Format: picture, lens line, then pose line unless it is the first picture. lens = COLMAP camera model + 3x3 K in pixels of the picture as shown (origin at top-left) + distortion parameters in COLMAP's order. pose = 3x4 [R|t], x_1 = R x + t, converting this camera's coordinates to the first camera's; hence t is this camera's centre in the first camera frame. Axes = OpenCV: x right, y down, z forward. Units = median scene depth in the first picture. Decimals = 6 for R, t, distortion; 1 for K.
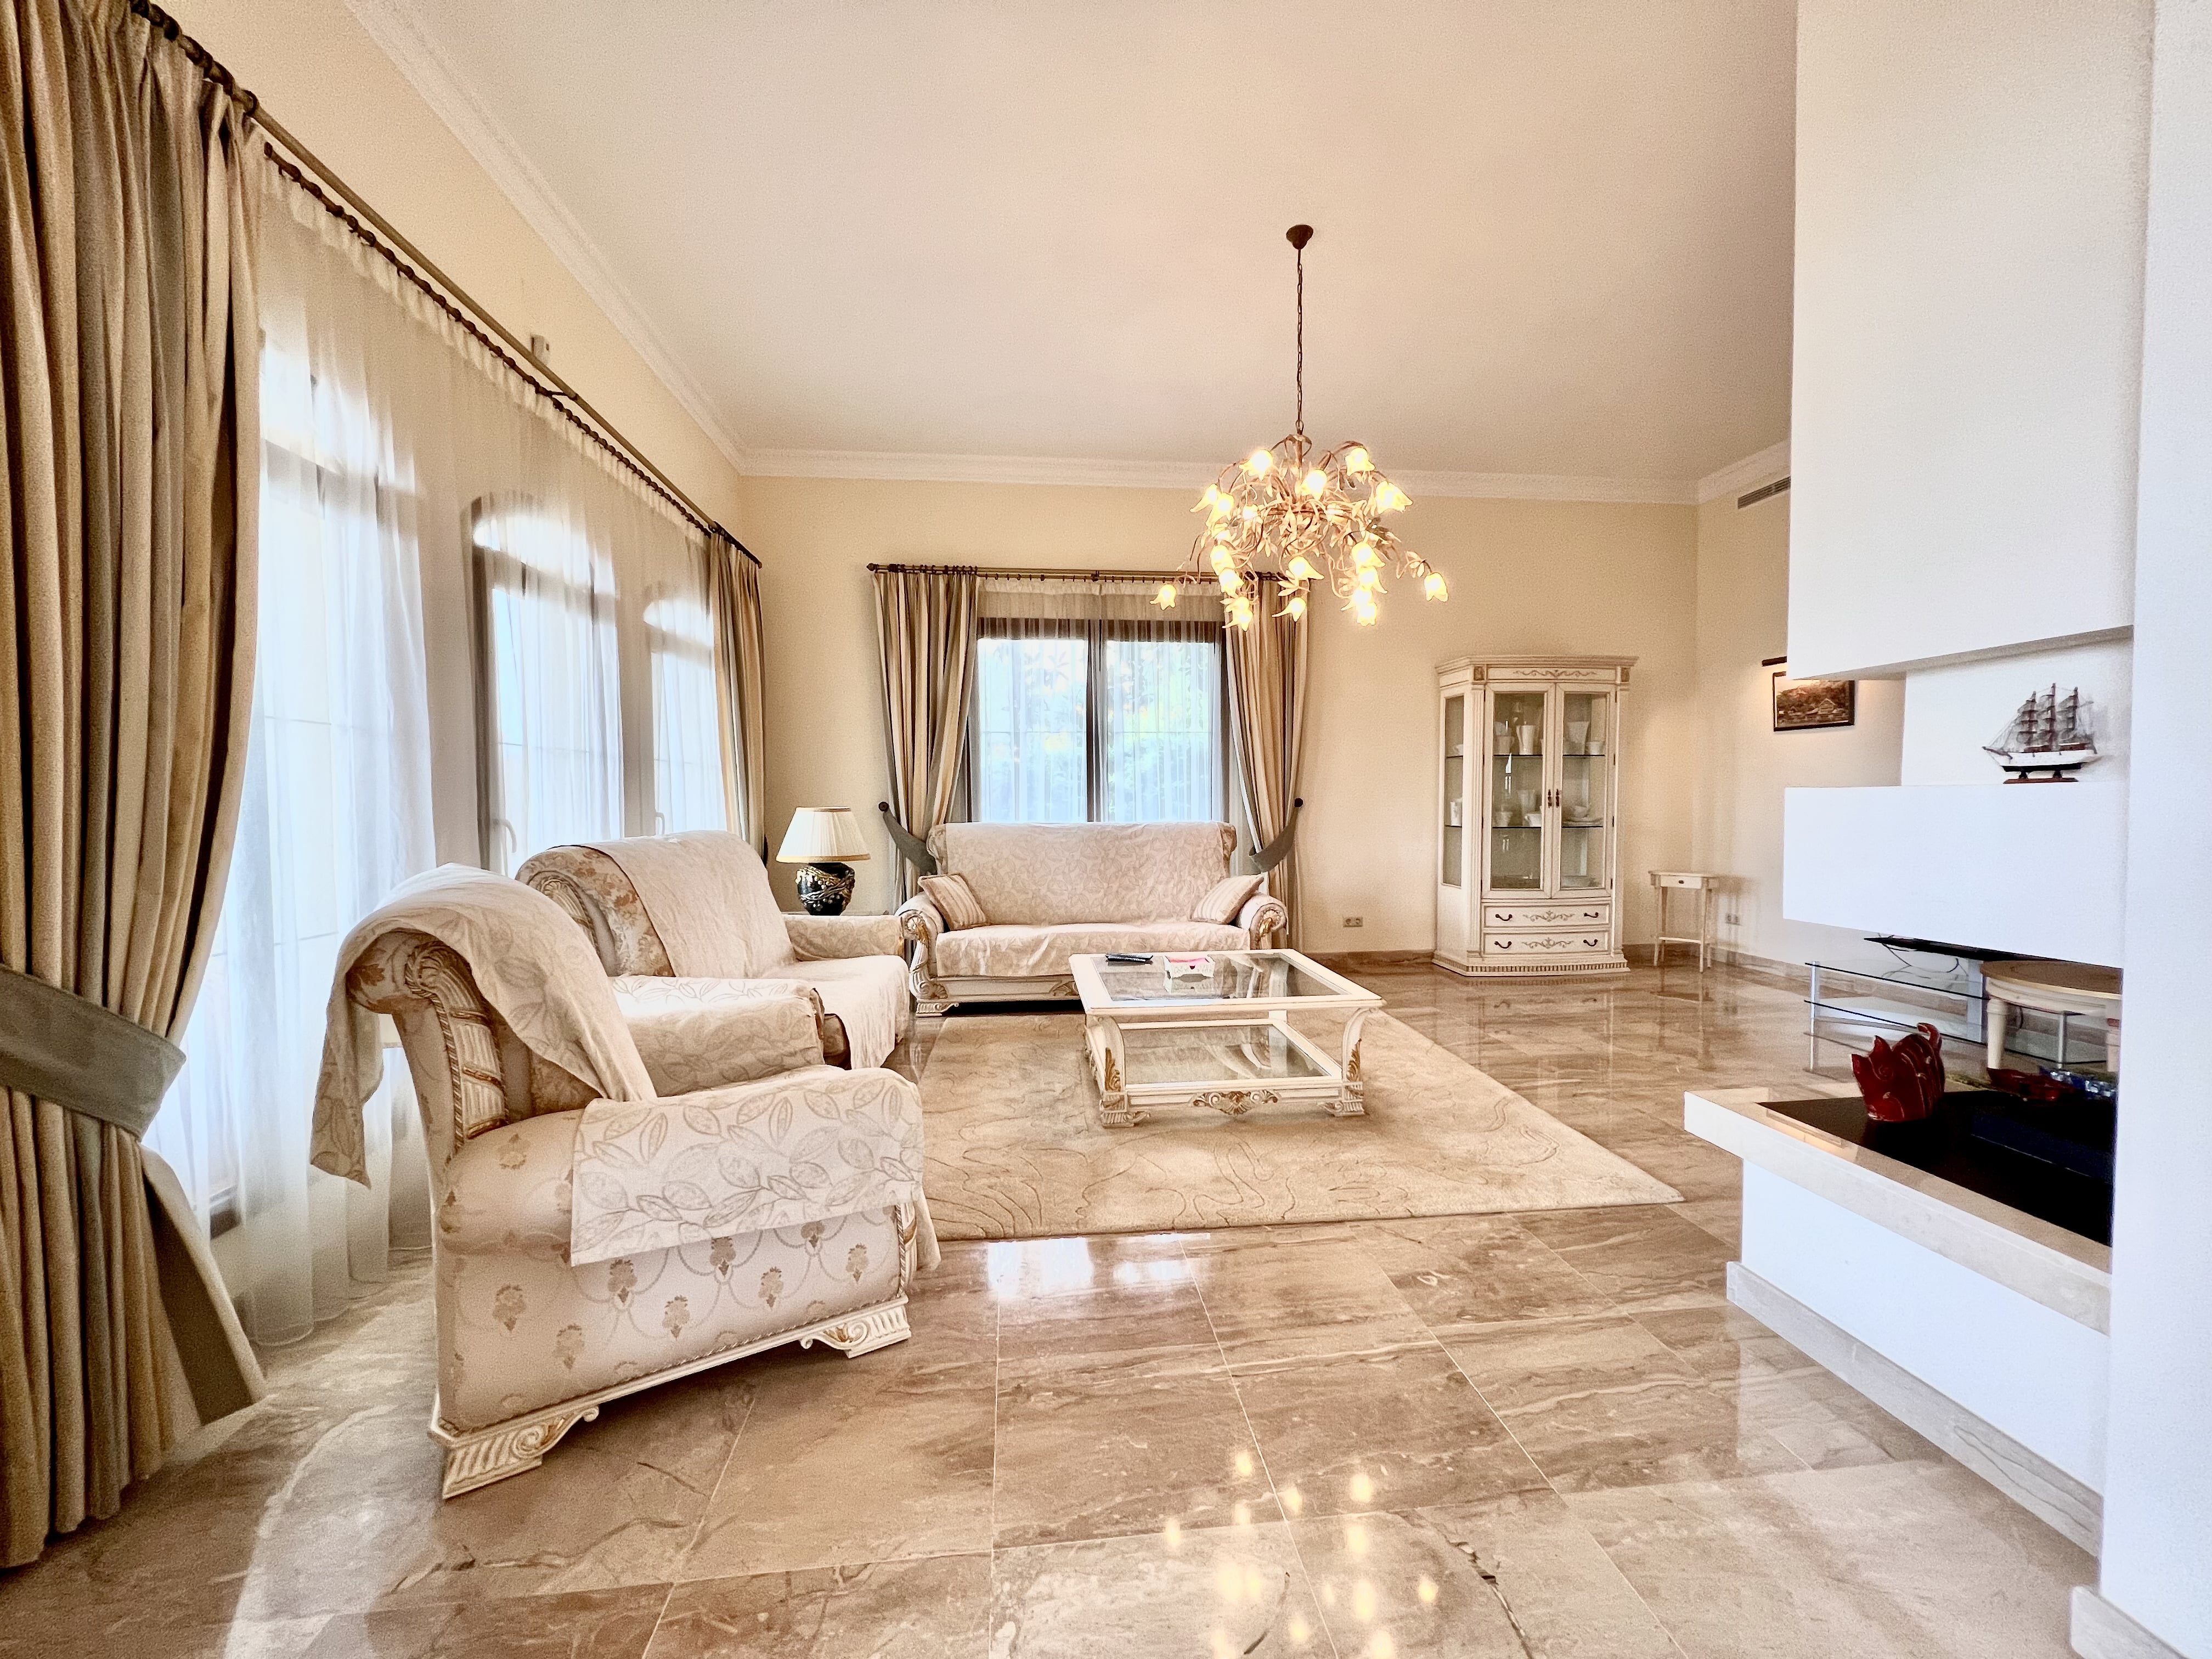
lens RADIAL K [[881.6, 0, 1104.6], [0, 881.6, 829.9], [0, 0, 1]] dist [0.000148, 0.000309]
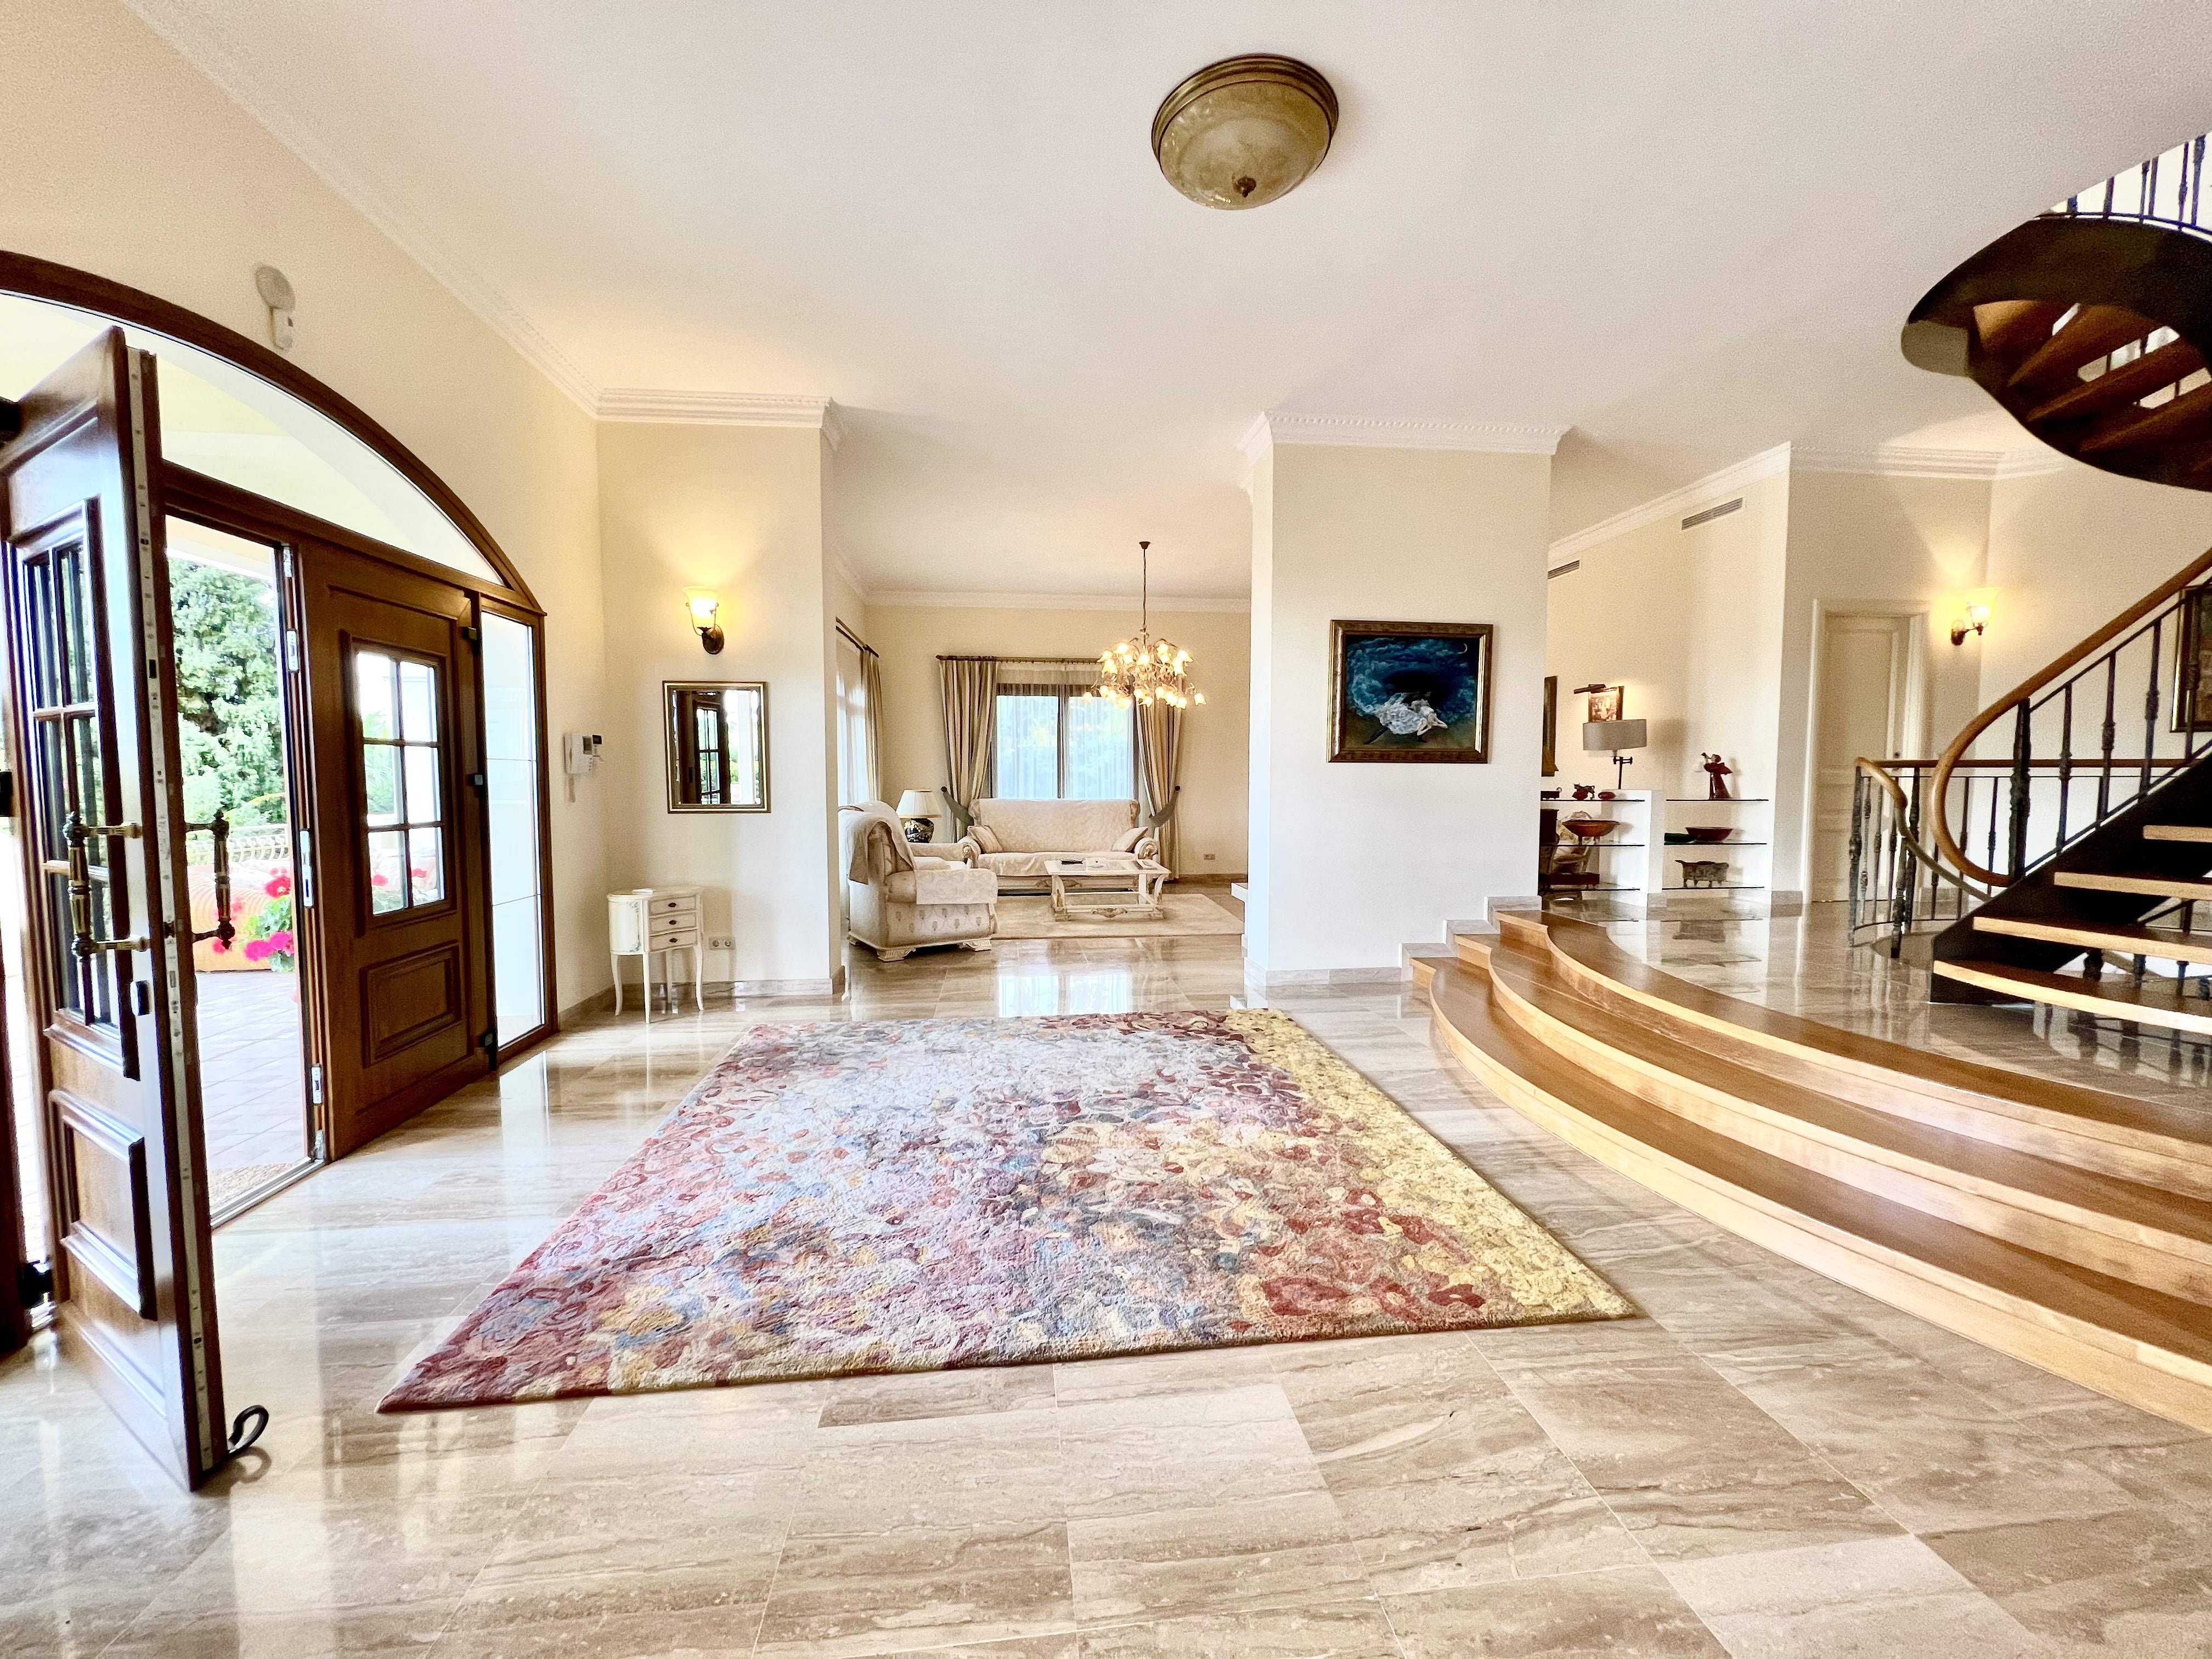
lens RADIAL K [[881.6, 0, 1106.9], [0, 881.6, 830.8], [0, 0, 1]] dist [0.000148, 0.000309]
pose [[0.999885, 0.006885, 0.013520, 0.059298], [-0.007251, 0.999604, 0.027172, 0.007705], [-0.013328, -0.027267, 0.999539, -0.816172]]
